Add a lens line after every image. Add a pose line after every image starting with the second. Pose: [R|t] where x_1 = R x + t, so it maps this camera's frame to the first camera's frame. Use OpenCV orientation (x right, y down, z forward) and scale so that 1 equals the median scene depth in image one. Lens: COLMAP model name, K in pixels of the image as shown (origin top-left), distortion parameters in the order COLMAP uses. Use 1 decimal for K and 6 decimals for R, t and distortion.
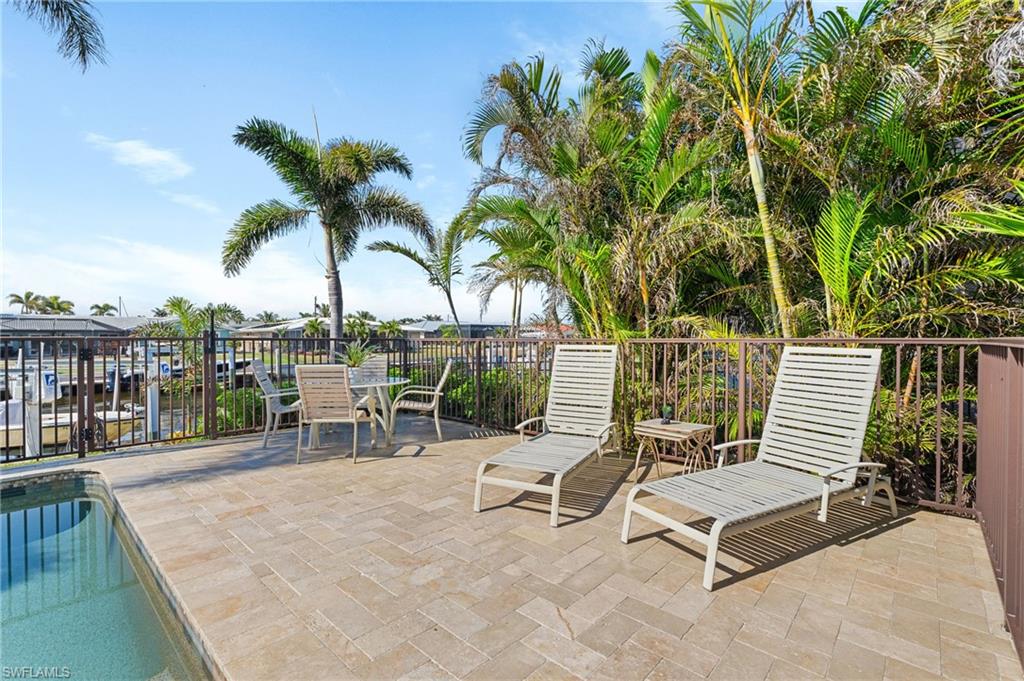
lens RADIAL K [[455.9, 0, 512.6], [0, 455.9, 342.5], [0, 0, 1]] dist [-0.005130, 0.000319]
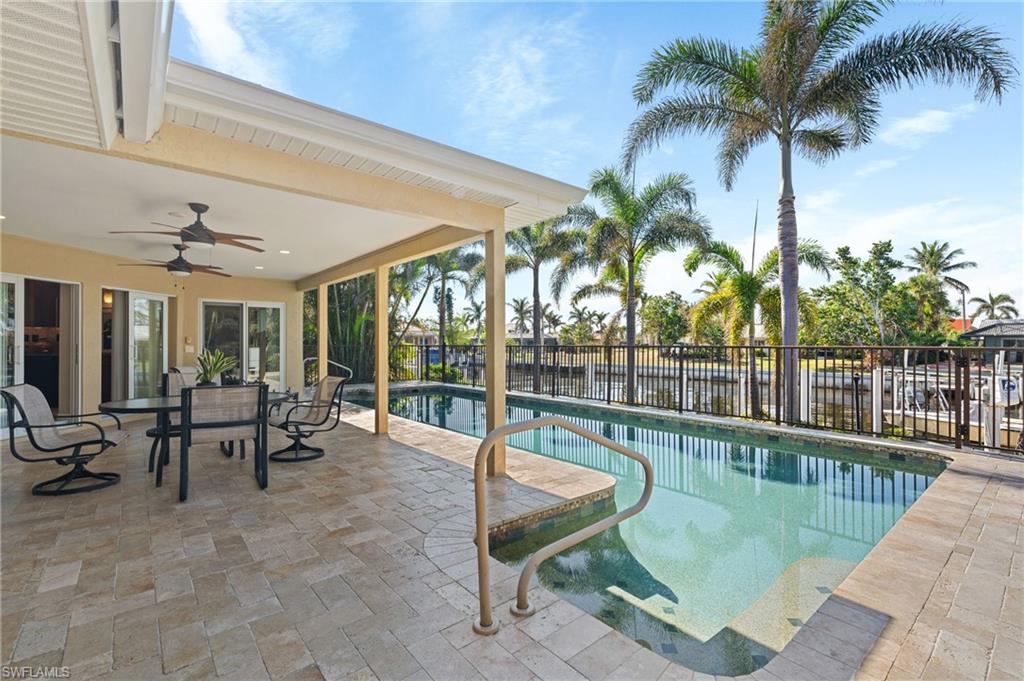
lens RADIAL K [[455.9, 0, 512.6], [0, 455.9, 342.5], [0, 0, 1]] dist [-0.005130, 0.000319]
pose [[-0.127185, 0.002088, -0.991877, 0.018270], [-0.012153, 0.999919, 0.003663, -0.000777], [0.991805, 0.012521, -0.127150, -0.000823]]
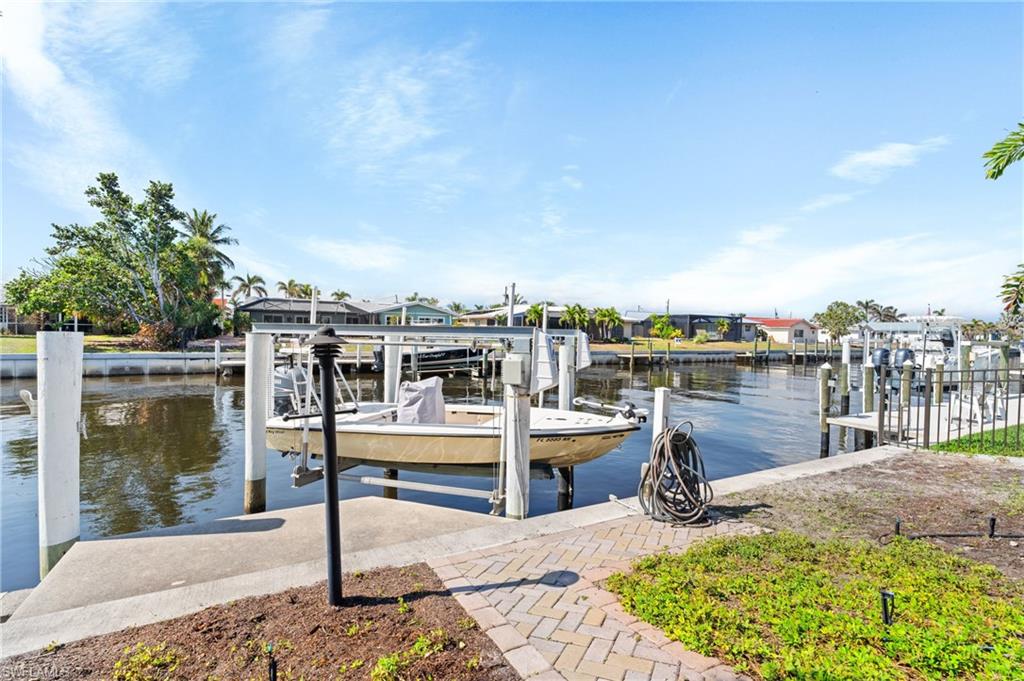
lens RADIAL K [[459.4, 0, 509.5], [0, 459.4, 338.3], [0, 0, 1]] dist [-0.003645, 0.000361]
pose [[0.946198, 0.028037, -0.322370, -0.175636], [-0.027412, 0.999603, 0.006479, 0.012521], [0.322424, 0.002706, 0.946592, 0.089012]]
